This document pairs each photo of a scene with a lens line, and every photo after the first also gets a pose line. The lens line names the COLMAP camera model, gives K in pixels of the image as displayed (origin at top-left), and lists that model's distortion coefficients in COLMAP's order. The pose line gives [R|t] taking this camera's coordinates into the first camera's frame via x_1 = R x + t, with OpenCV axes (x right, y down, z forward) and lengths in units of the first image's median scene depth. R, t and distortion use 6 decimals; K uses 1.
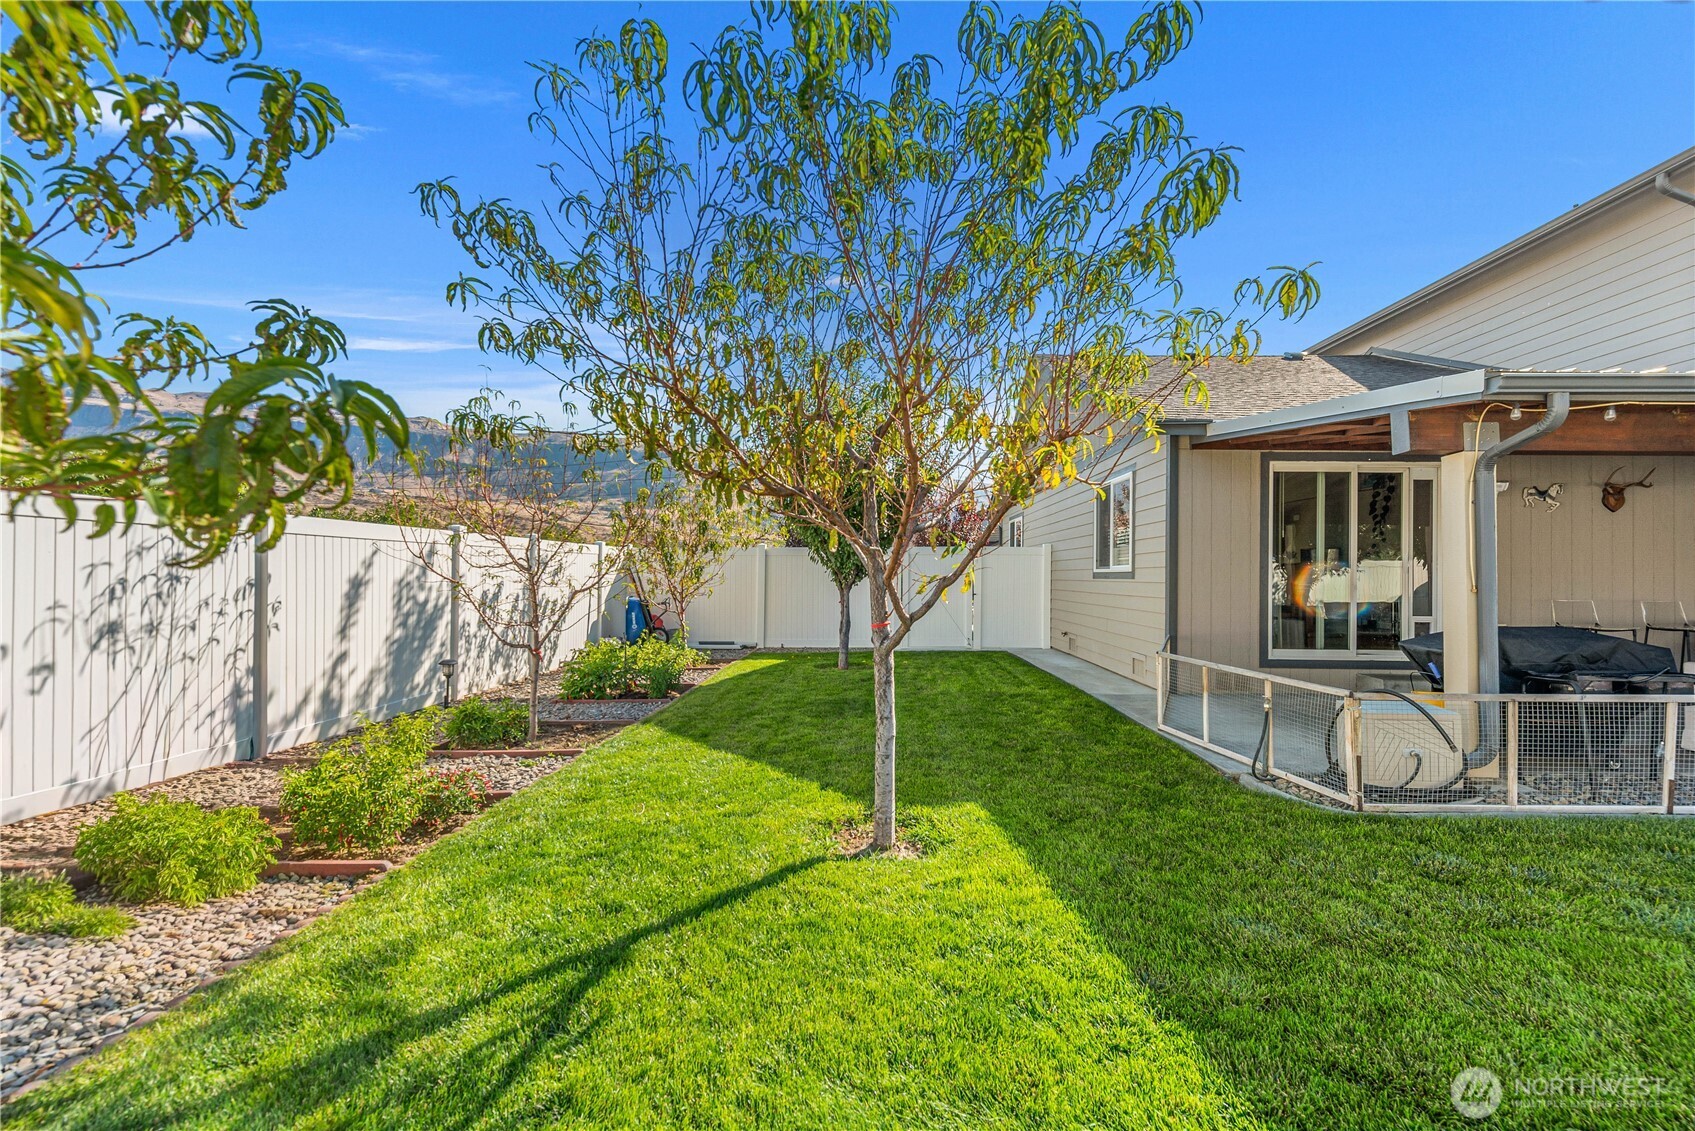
lens RADIAL K [[746.8, 0, 861.5], [0, 746.8, 559.6], [0, 0, 1]] dist [0.002340, 0.000289]
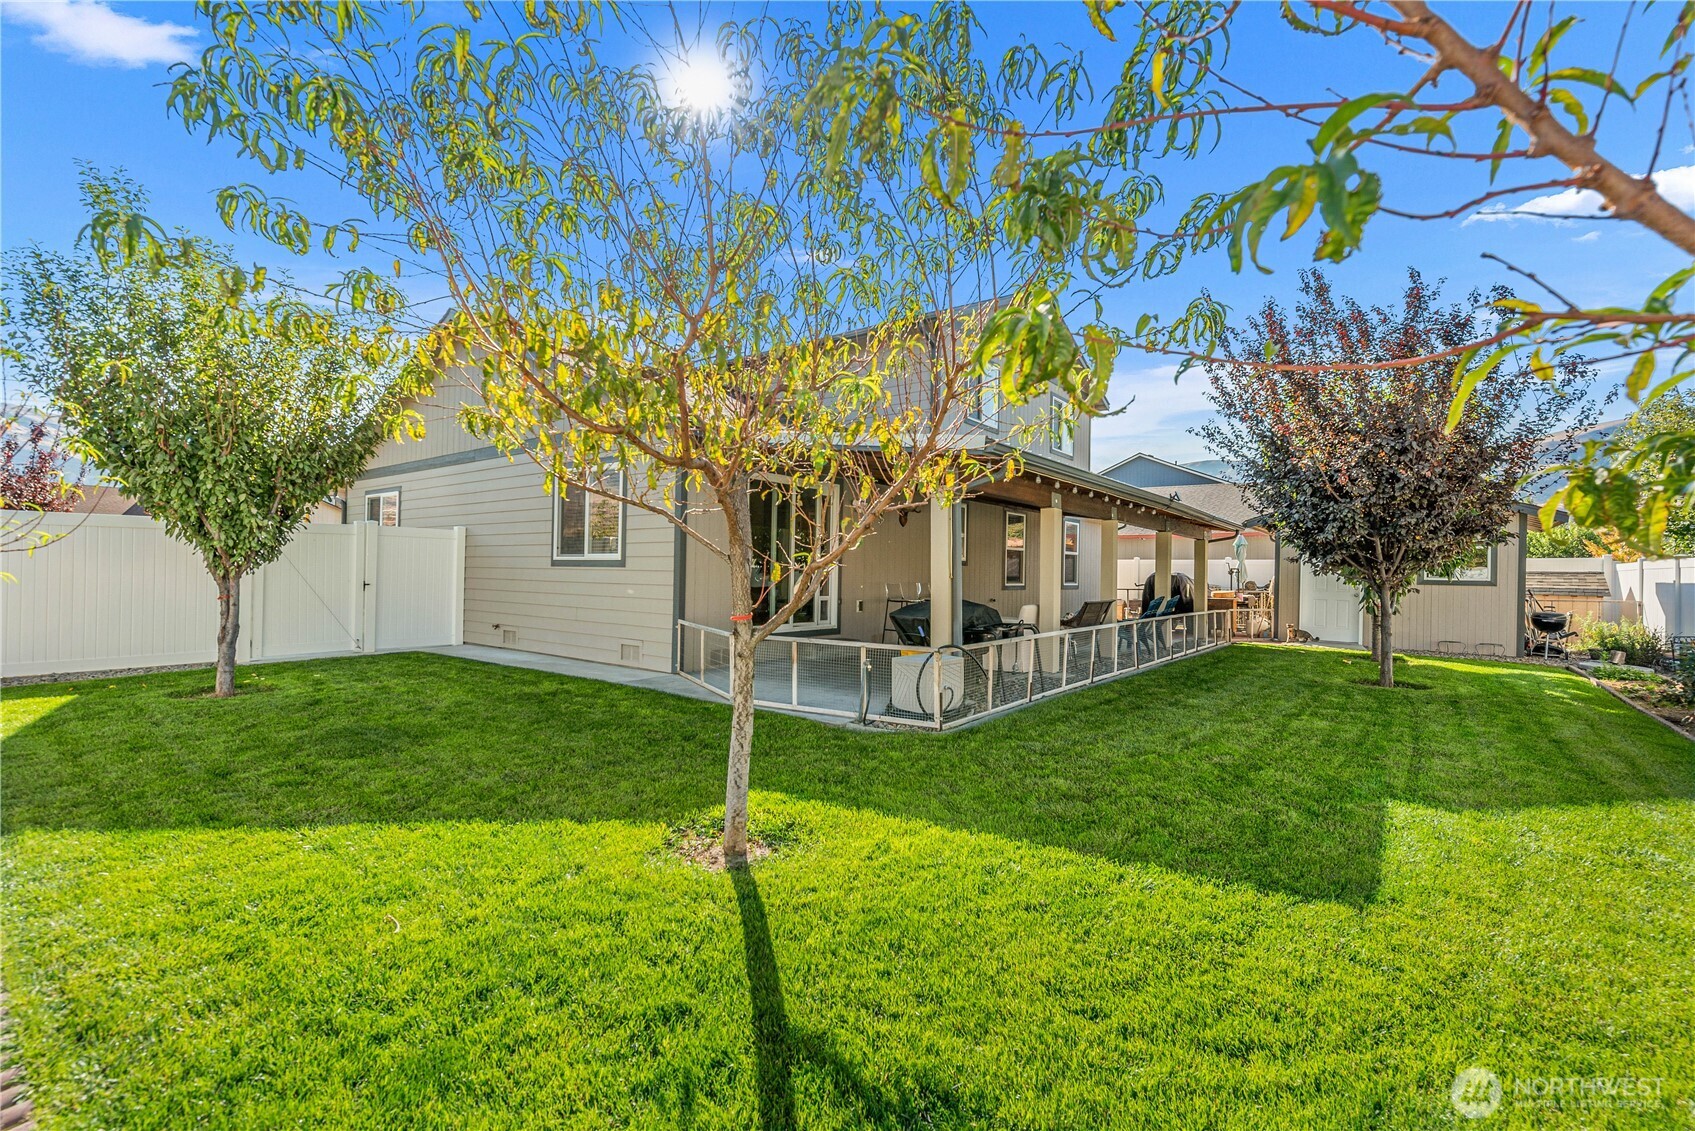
lens RADIAL K [[746.8, 0, 861.5], [0, 746.8, 559.6], [0, 0, 1]] dist [0.002340, 0.000289]
pose [[0.571656, 0.015867, 0.820340, -0.566663], [-0.029348, 0.999569, 0.001118, 0.009982], [-0.819968, -0.024714, 0.571875, 0.299404]]
